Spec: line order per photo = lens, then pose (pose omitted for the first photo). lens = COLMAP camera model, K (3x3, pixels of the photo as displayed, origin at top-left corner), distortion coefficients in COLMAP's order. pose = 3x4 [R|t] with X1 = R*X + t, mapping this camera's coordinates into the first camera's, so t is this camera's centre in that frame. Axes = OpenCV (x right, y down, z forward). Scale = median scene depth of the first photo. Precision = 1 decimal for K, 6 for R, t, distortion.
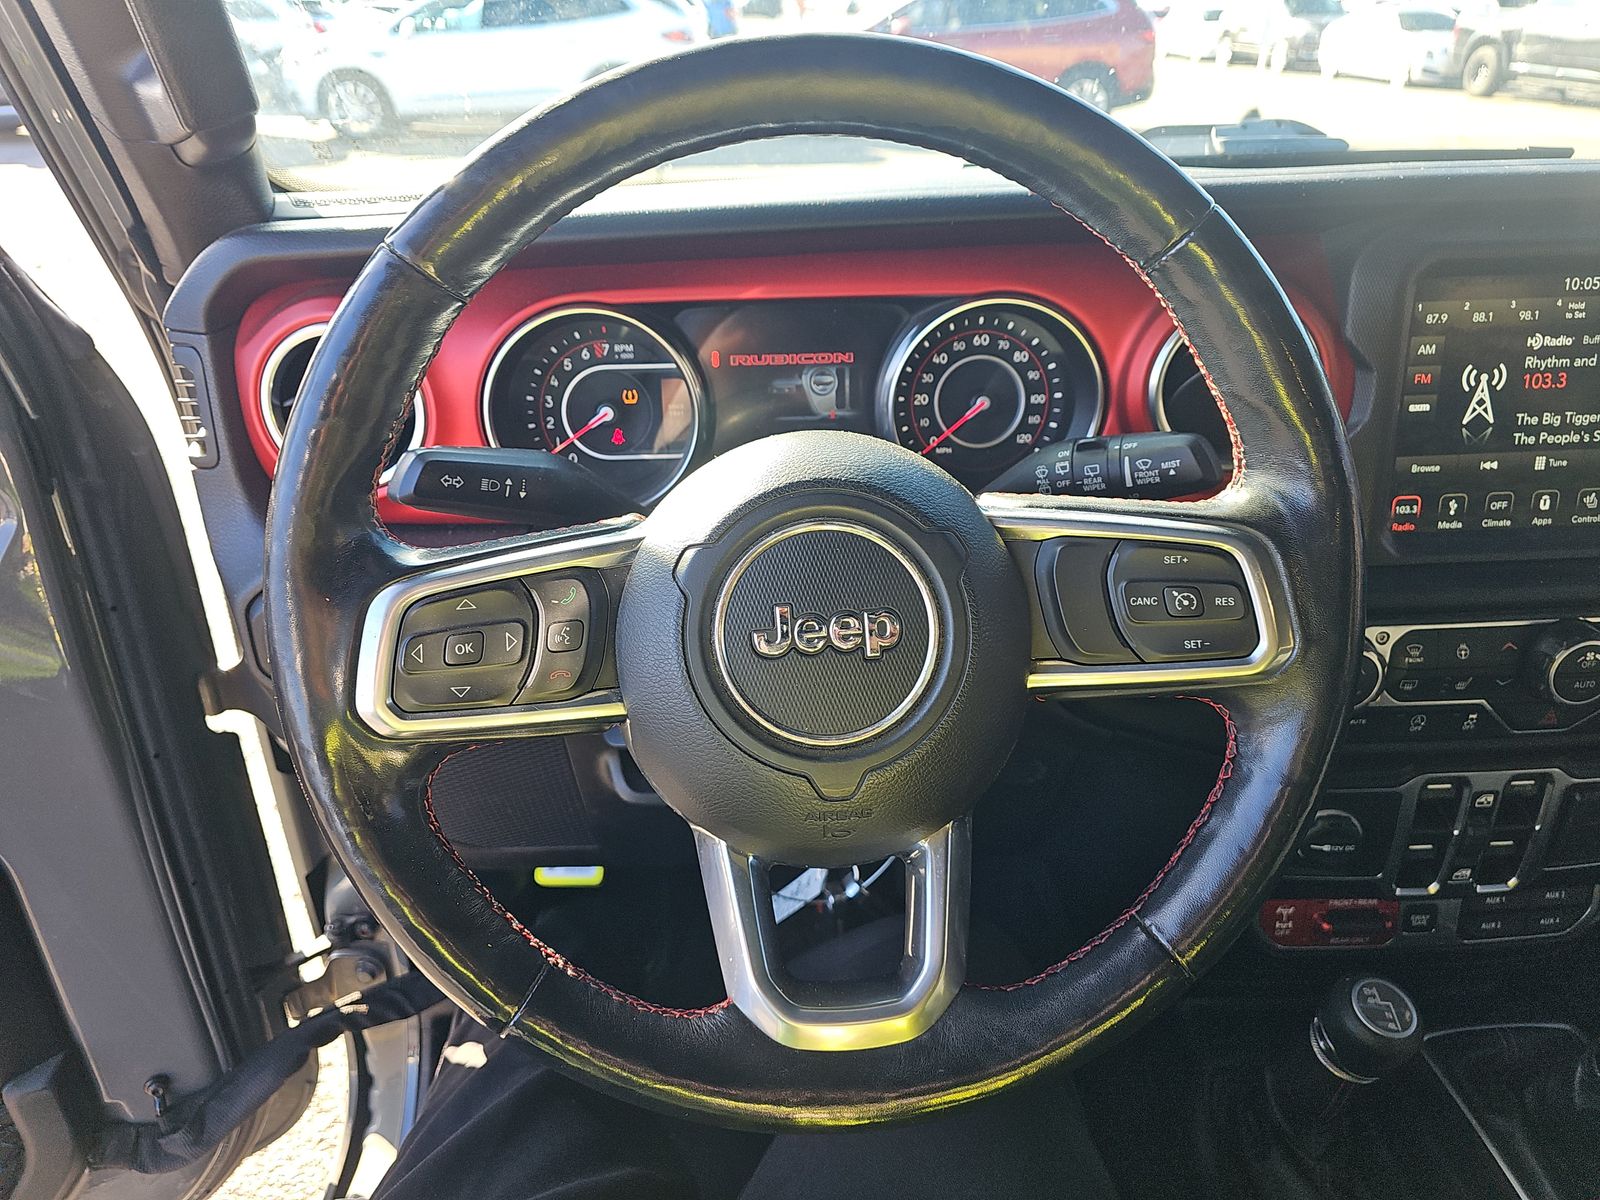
lens RADIAL K [[1087.5, 0, 800.6], [0, 1087.5, 558.6], [0, 0, 1]] dist [0.020776, -0.004130]
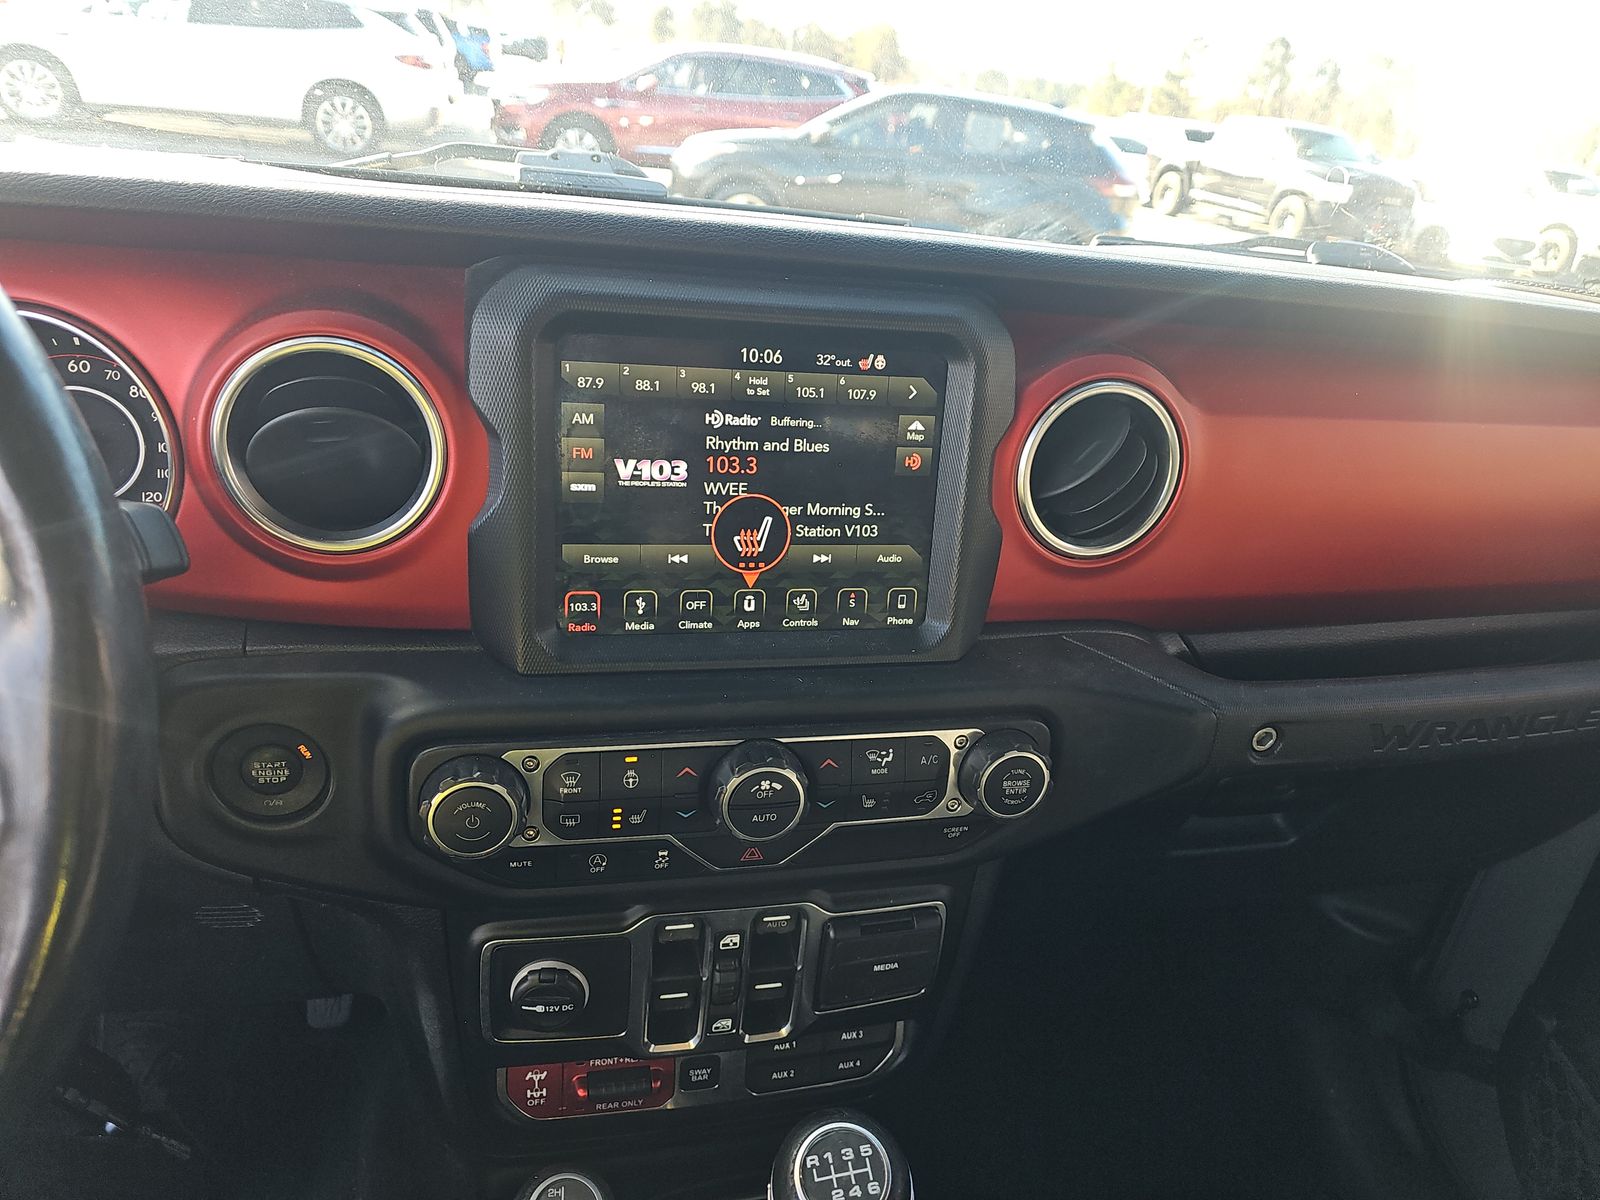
lens RADIAL K [[1053.9, 0, 798.4], [0, 1053.9, 560.8], [0, 0, 1]] dist [0.089505, -0.082988]
pose [[0.978552, 0.039620, 0.202155, 0.523013], [-0.030933, 0.998465, -0.045953, -0.045596], [-0.203665, 0.038714, 0.978275, 0.161129]]
